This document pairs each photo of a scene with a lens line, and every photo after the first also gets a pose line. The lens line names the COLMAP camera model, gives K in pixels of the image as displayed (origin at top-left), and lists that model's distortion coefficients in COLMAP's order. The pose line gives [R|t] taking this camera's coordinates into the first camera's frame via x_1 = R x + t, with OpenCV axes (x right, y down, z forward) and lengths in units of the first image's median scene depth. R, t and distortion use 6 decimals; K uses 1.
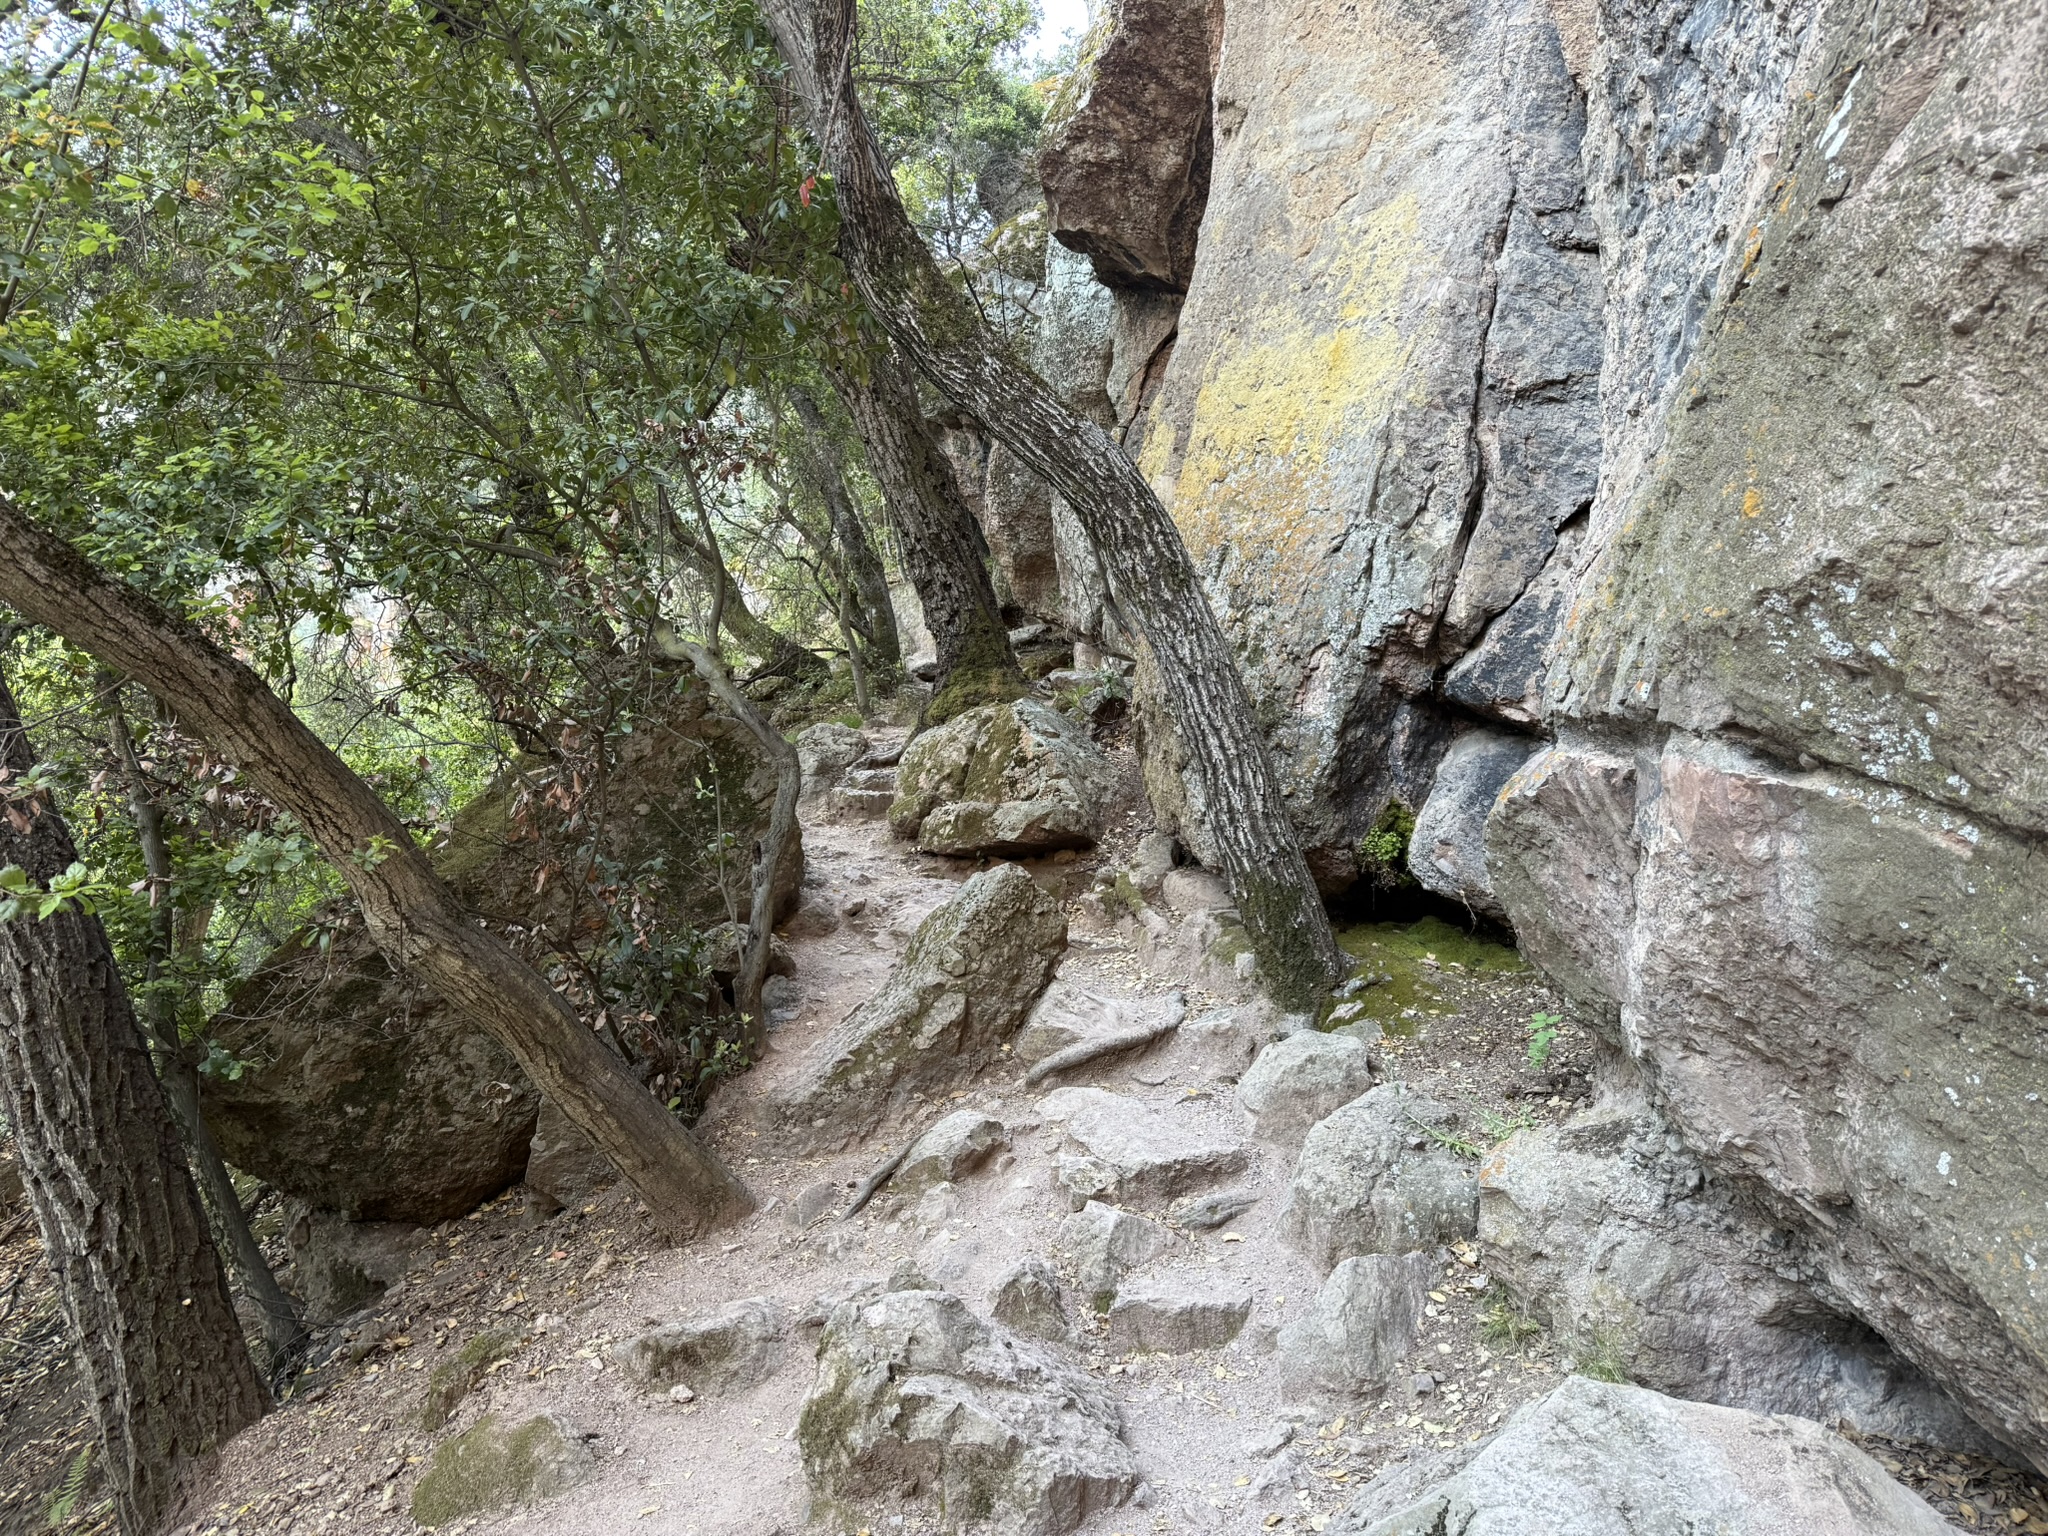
lens RADIAL K [[1430.3, 0, 1023.7], [0, 1430.3, 766.9], [0, 0, 1]] dist [0.002755, 0.000408]
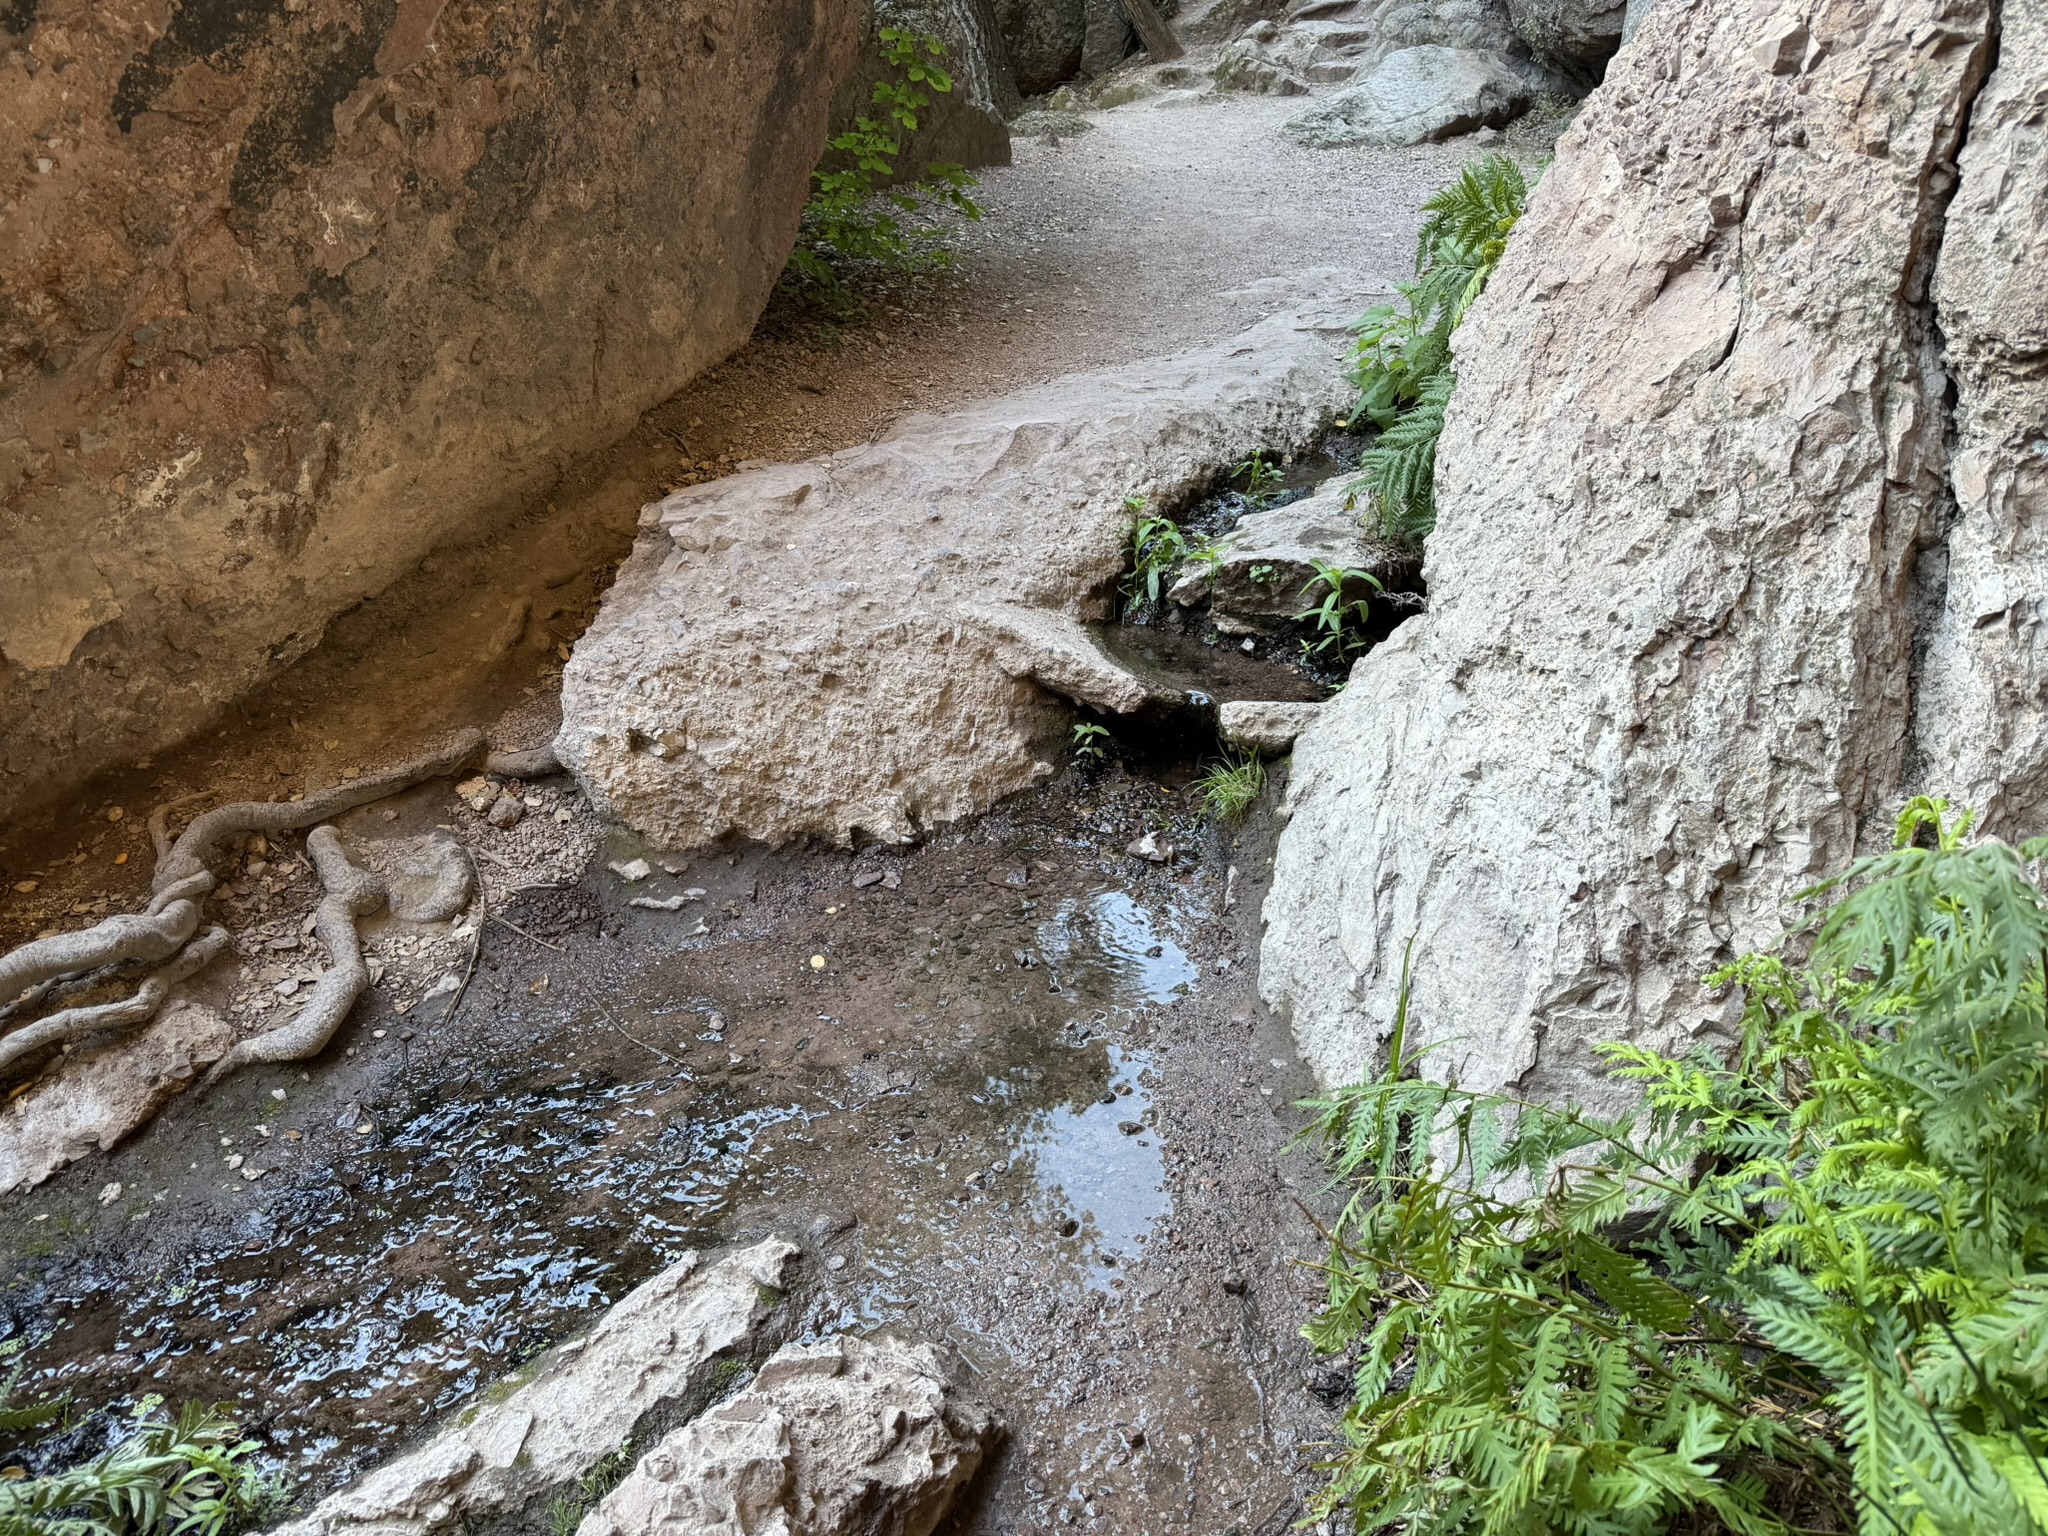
lens RADIAL K [[1430.3, 0, 1028.9], [0, 1430.3, 770.0], [0, 0, 1]] dist [0.002755, 0.000408]
pose [[0.984530, 0.088349, -0.151314, 0.064824], [-0.001113, 0.866708, 0.498814, 0.149777], [0.175215, -0.490929, 0.853398, -2.384236]]
